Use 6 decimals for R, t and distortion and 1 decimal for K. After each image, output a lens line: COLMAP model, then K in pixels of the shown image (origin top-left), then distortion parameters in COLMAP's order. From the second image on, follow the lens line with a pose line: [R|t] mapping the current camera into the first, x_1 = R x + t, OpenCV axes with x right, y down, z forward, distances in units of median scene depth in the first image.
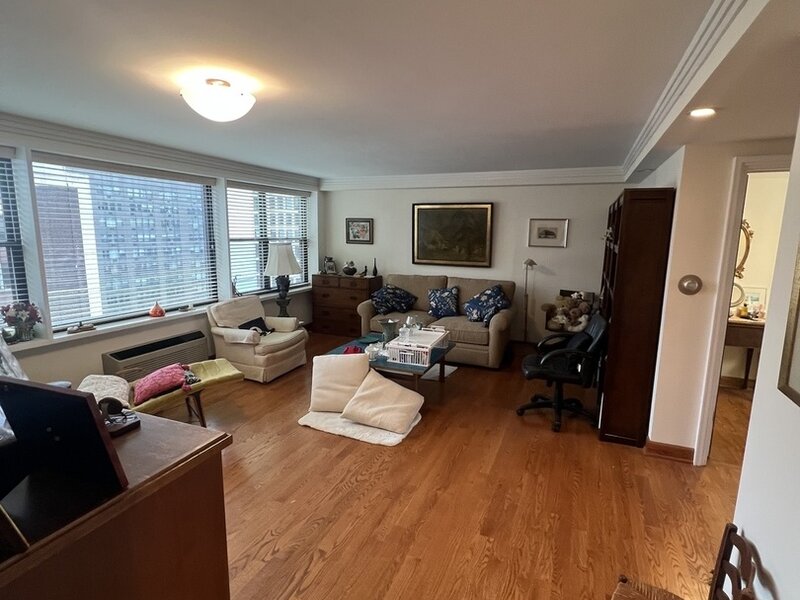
lens RADIAL K [[428.1, 0, 399.7], [0, 428.1, 302.3], [0, 0, 1]] dist [-0.001384, 0.000603]
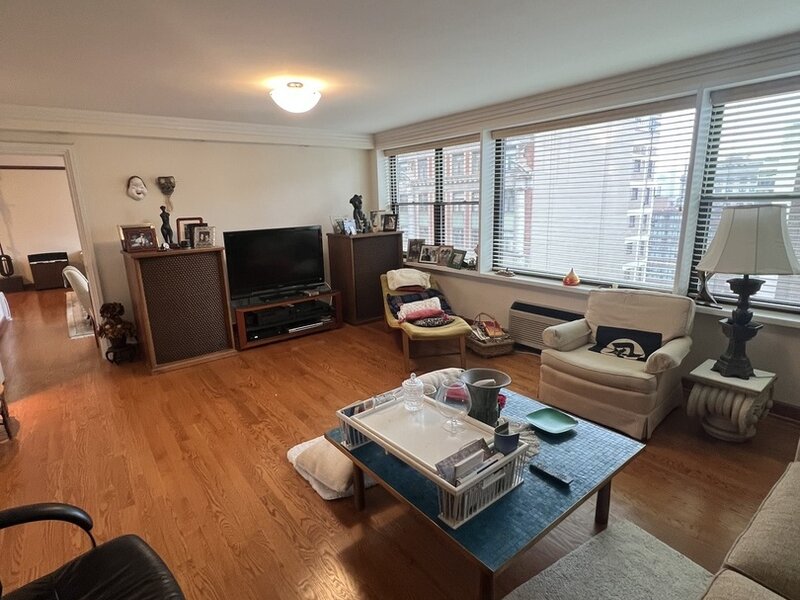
lens RADIAL K [[428.1, 0, 399.7], [0, 428.1, 302.3], [0, 0, 1]] dist [-0.001384, 0.000603]
pose [[-0.514565, 0.206352, -0.832251, 0.440235], [-0.111133, 0.946373, 0.303359, -0.186060], [0.850219, 0.248589, -0.464039, 1.216106]]
